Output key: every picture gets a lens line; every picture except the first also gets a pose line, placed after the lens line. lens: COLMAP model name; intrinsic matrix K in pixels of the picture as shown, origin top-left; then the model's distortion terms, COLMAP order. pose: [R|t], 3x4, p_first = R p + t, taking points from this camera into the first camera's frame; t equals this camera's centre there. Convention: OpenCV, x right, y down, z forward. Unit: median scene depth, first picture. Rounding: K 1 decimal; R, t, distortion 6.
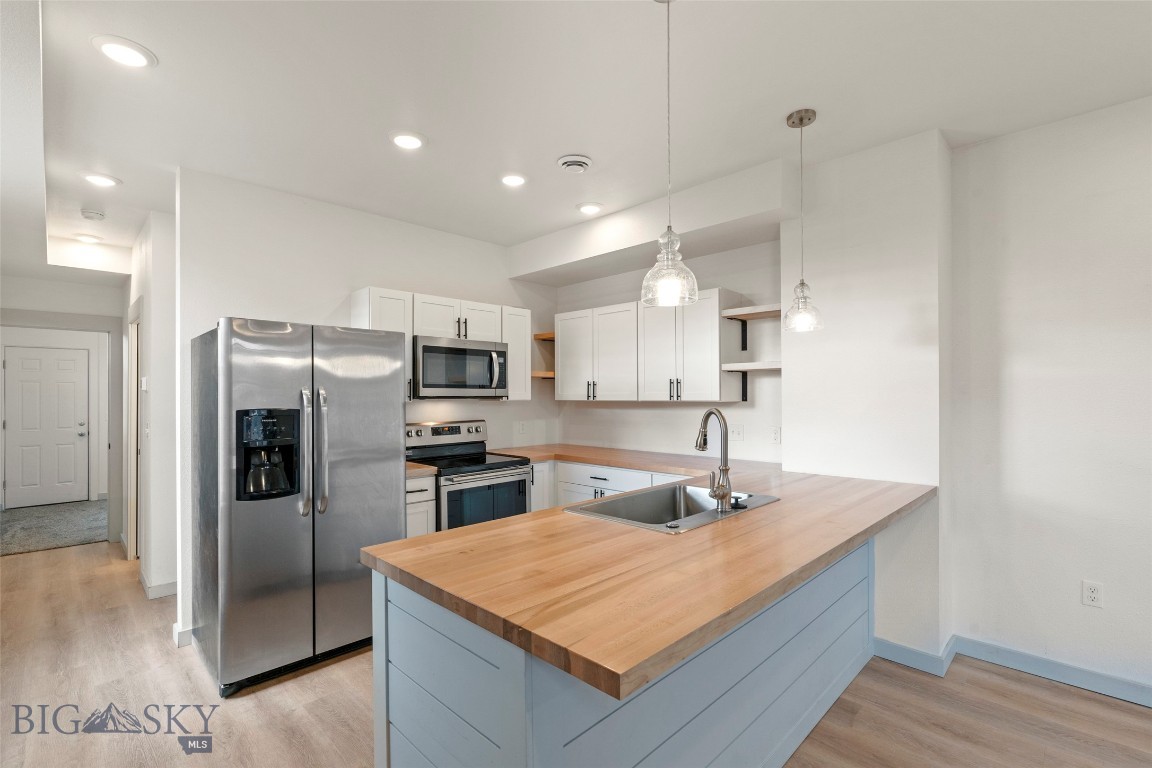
lens RADIAL K [[519.8, 0, 574.9], [0, 519.8, 392.3], [0, 0, 1]] dist [-0.009504, 0.000841]
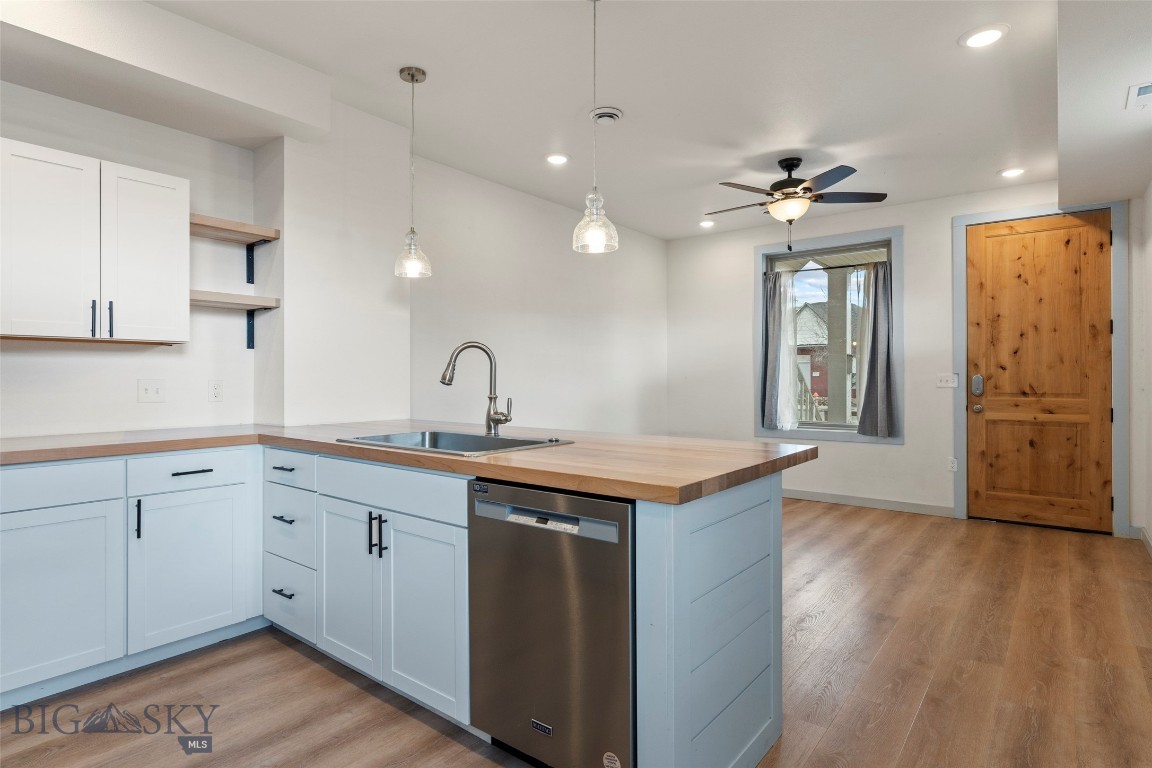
lens RADIAL K [[610.1, 0, 576.8], [0, 610.1, 377.0], [0, 0, 1]] dist [-0.003569, 0.001799]
pose [[-0.110639, 0.003466, 0.993855, -0.558836], [-0.005615, 0.999976, -0.004112, 0.060552], [-0.993845, -0.006035, -0.110617, 0.538090]]
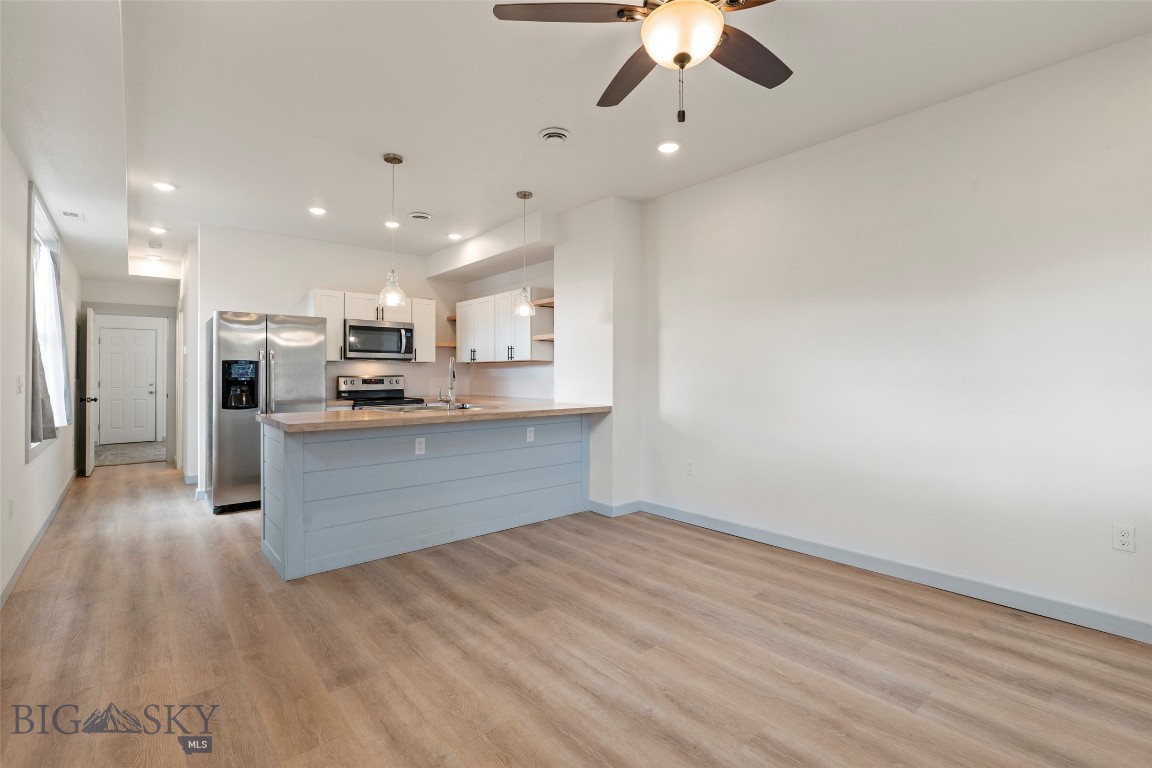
lens RADIAL K [[519.8, 0, 576.2], [0, 519.8, 368.7], [0, 0, 1]] dist [-0.009504, 0.000841]
pose [[0.996676, -0.000033, -0.081467, 0.508426], [-0.000351, 0.999989, -0.004696, 0.047487], [0.081466, 0.004709, 0.996665, -0.499828]]
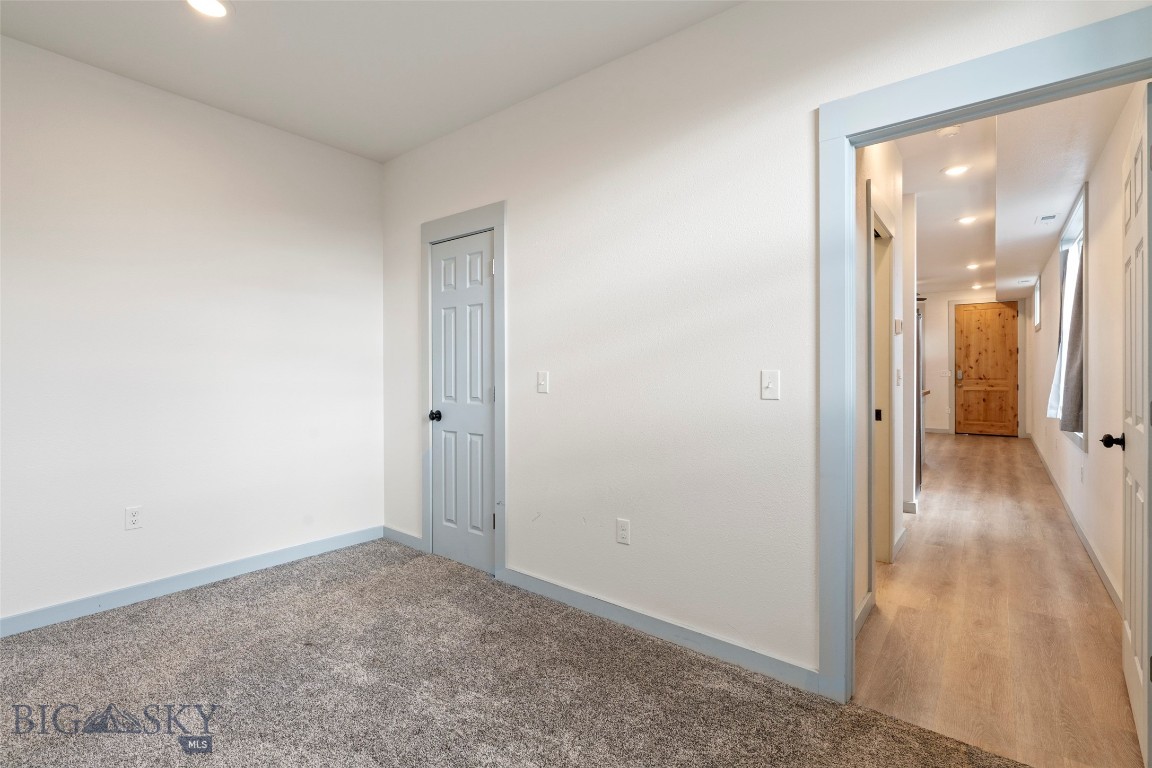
lens RADIAL K [[519.8, 0, 568.1], [0, 519.8, 373.6], [0, 0, 1]] dist [-0.009504, 0.000841]
pose [[-0.089224, -0.000260, 0.996012, -1.822645], [-0.005101, 0.999987, -0.000196, 0.071994], [-0.995998, -0.005098, -0.089225, 1.791361]]
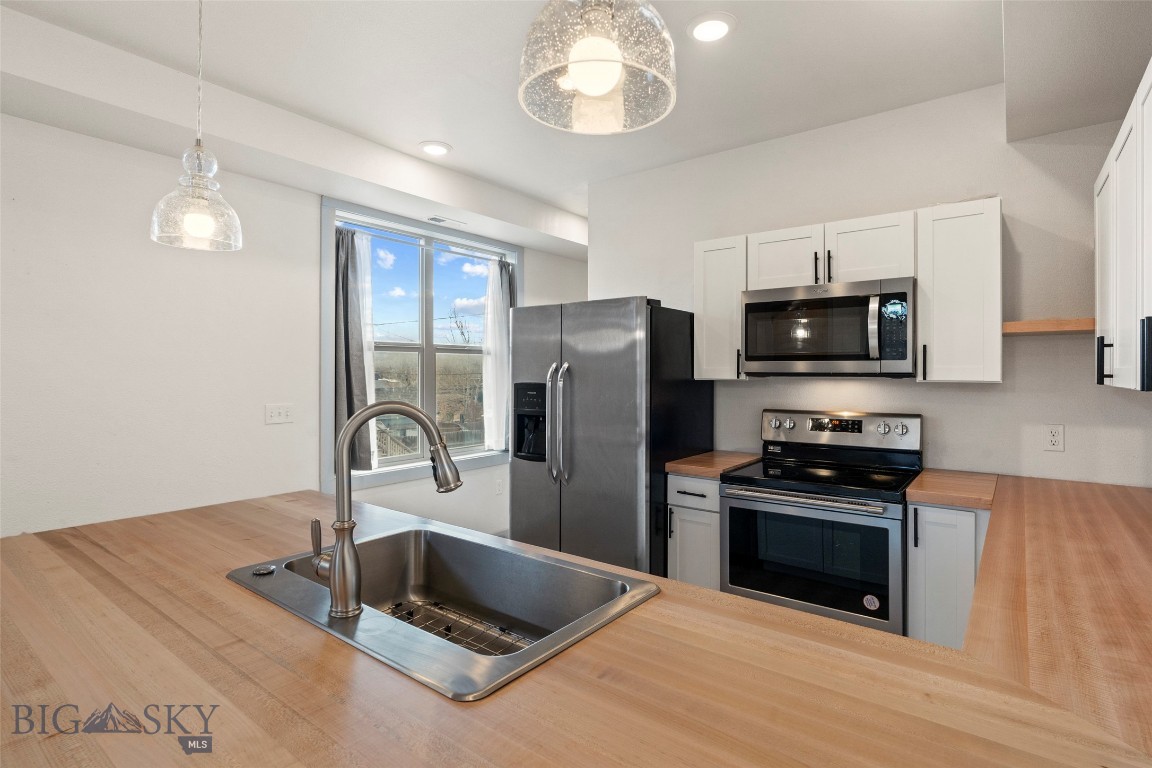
lens RADIAL K [[574.1, 0, 581.1], [0, 574.1, 372.0], [0, 0, 1]] dist [0.000412, 0.000001]
pose [[0.123285, -0.001258, -0.992371, 0.471312], [-0.001948, 0.999997, -0.001510, 0.008435], [0.992369, 0.002119, 0.123282, 0.648972]]
